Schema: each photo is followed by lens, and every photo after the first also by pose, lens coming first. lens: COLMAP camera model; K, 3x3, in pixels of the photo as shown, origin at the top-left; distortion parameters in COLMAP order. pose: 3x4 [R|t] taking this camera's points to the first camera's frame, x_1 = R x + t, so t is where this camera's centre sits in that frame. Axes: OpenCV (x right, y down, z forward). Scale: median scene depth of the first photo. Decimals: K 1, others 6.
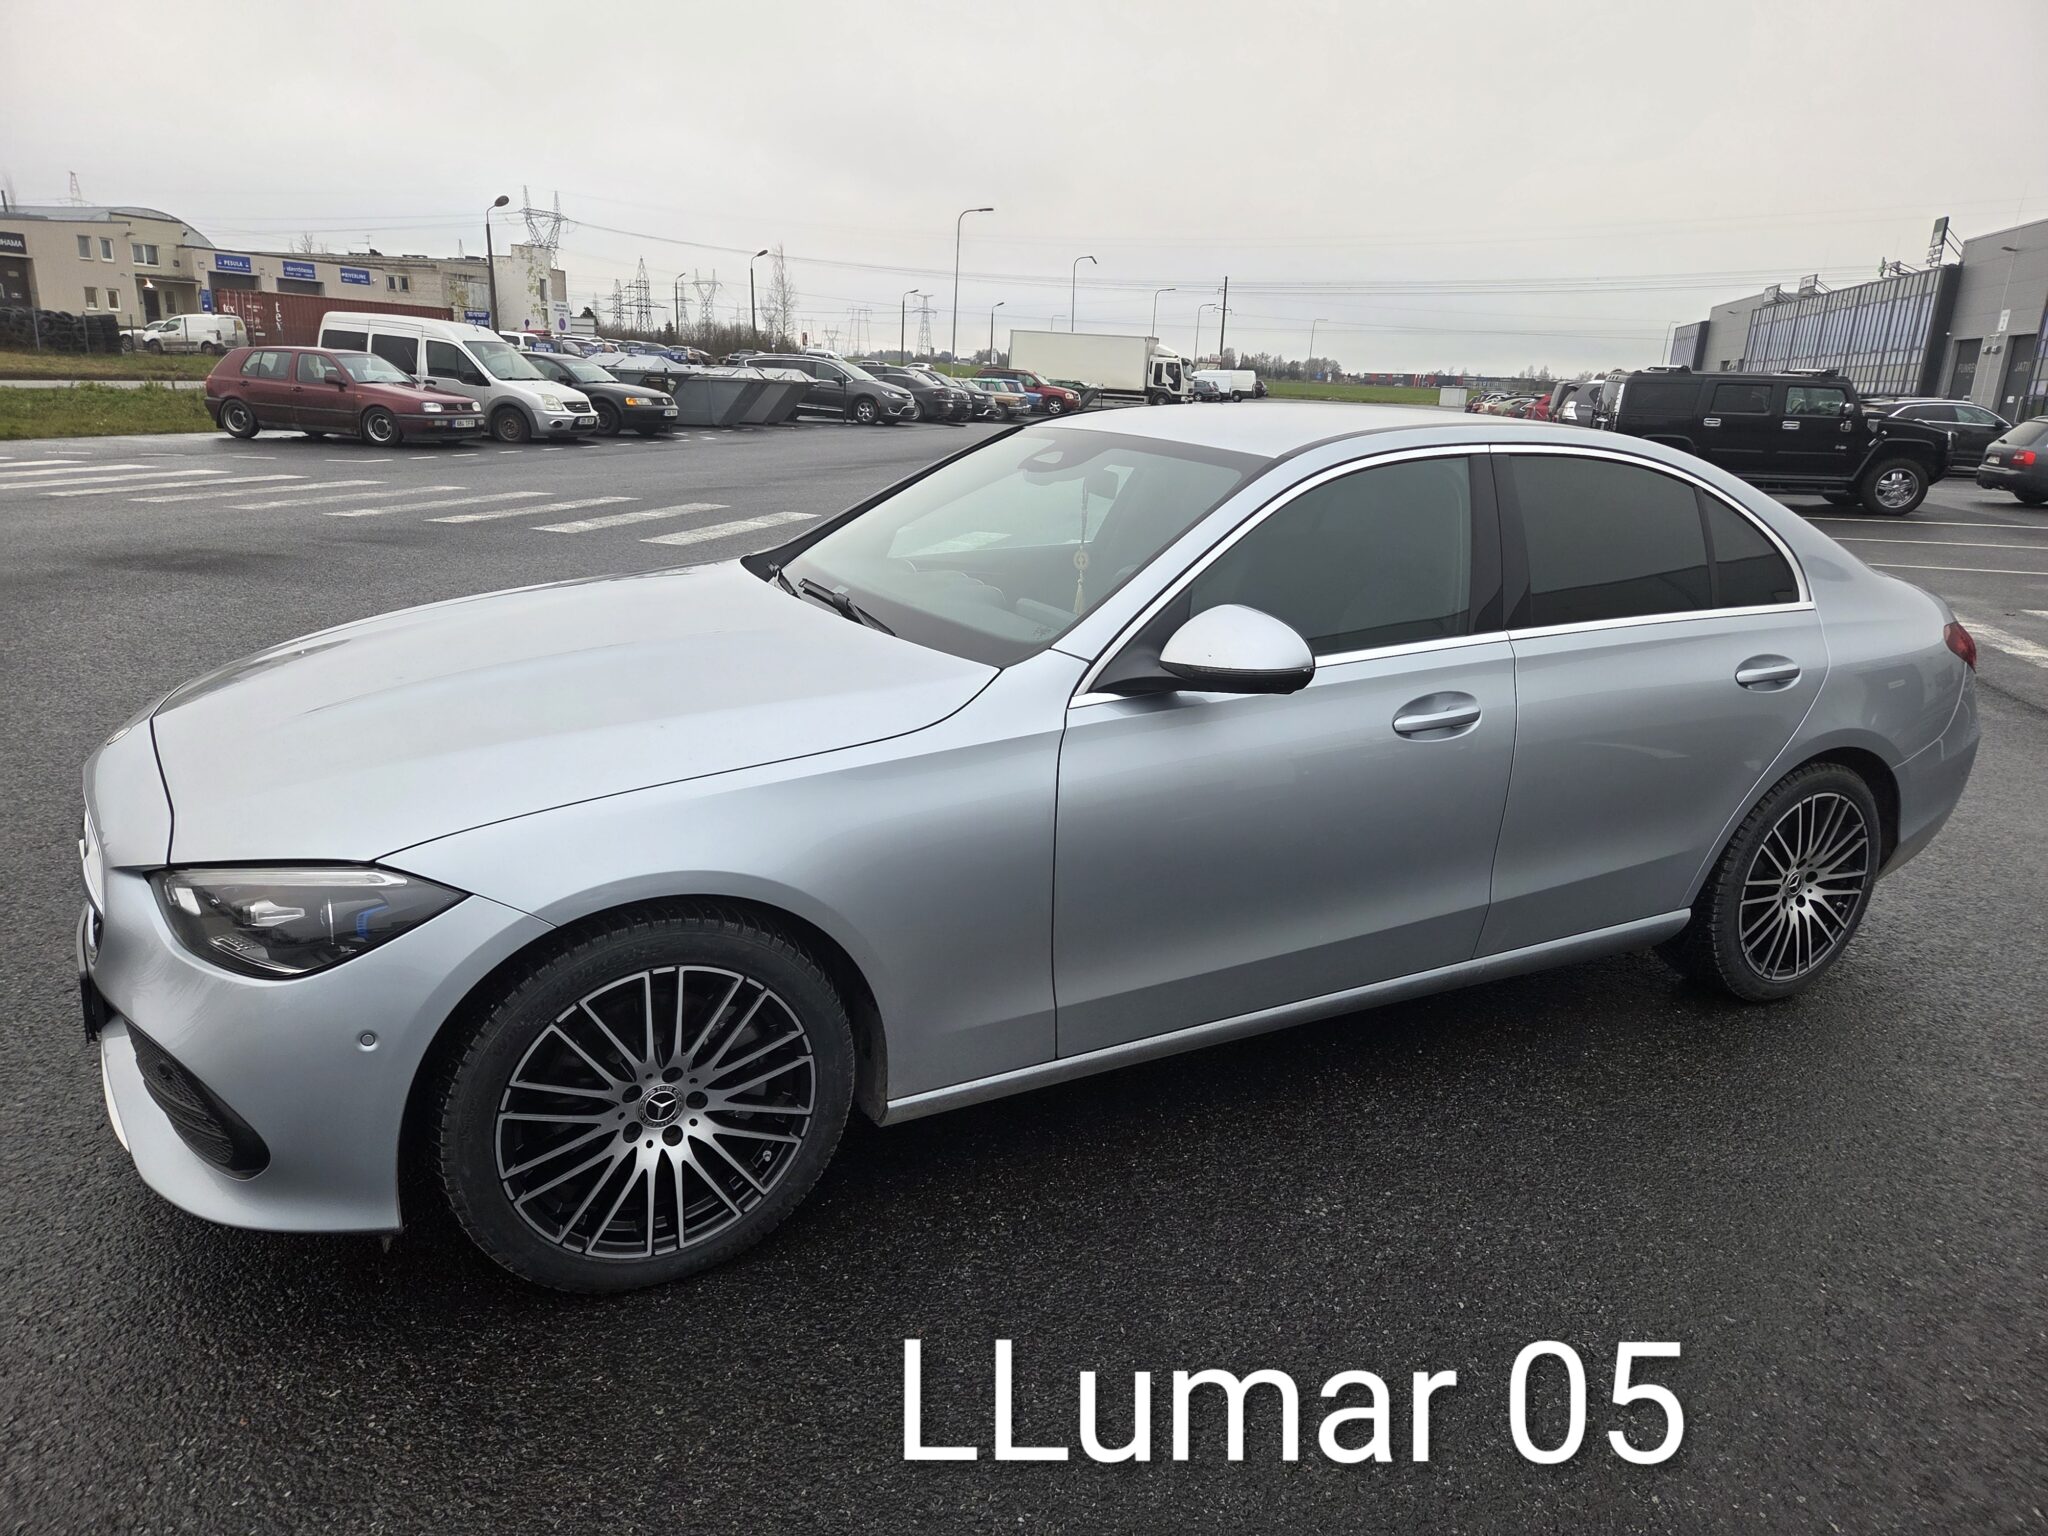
lens RADIAL K [[1380.2, 0, 1037.0], [0, 1380.2, 766.1], [0, 0, 1]] dist [0.078301, -0.065486]
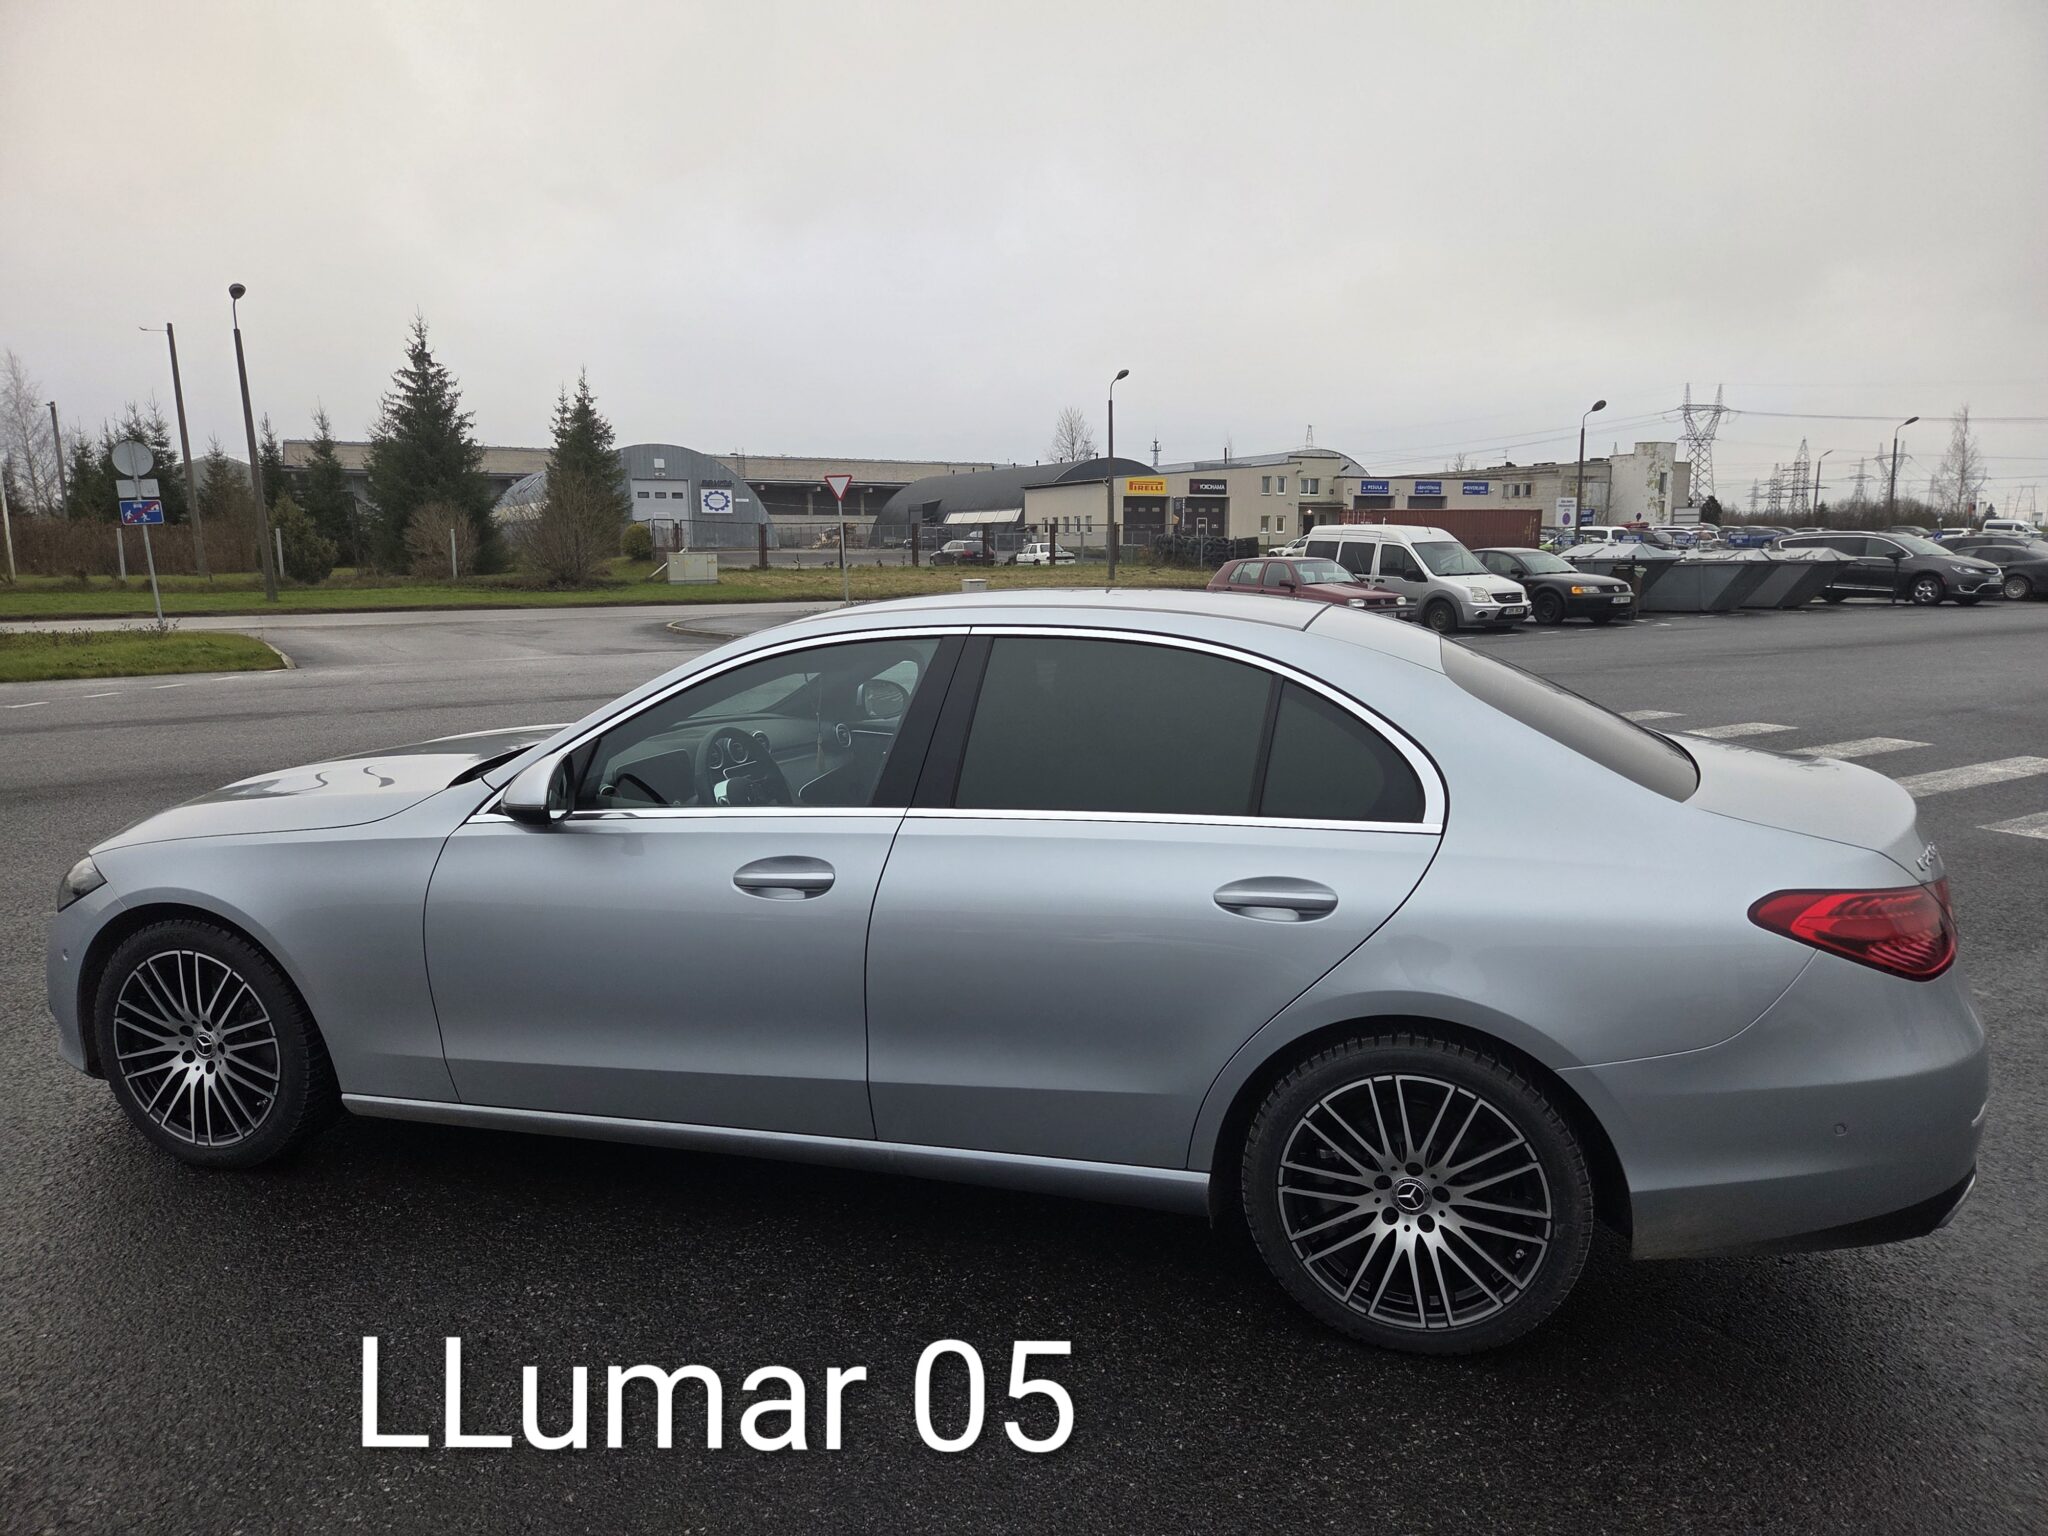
lens RADIAL K [[1380.2, 0, 1037.0], [0, 1380.2, 766.1], [0, 0, 1]] dist [0.078301, -0.065486]
pose [[0.710567, 0.062837, -0.700818, 0.107729], [-0.154683, 0.985589, -0.068465, -0.007142], [0.686416, 0.157053, 0.710047, 0.034964]]
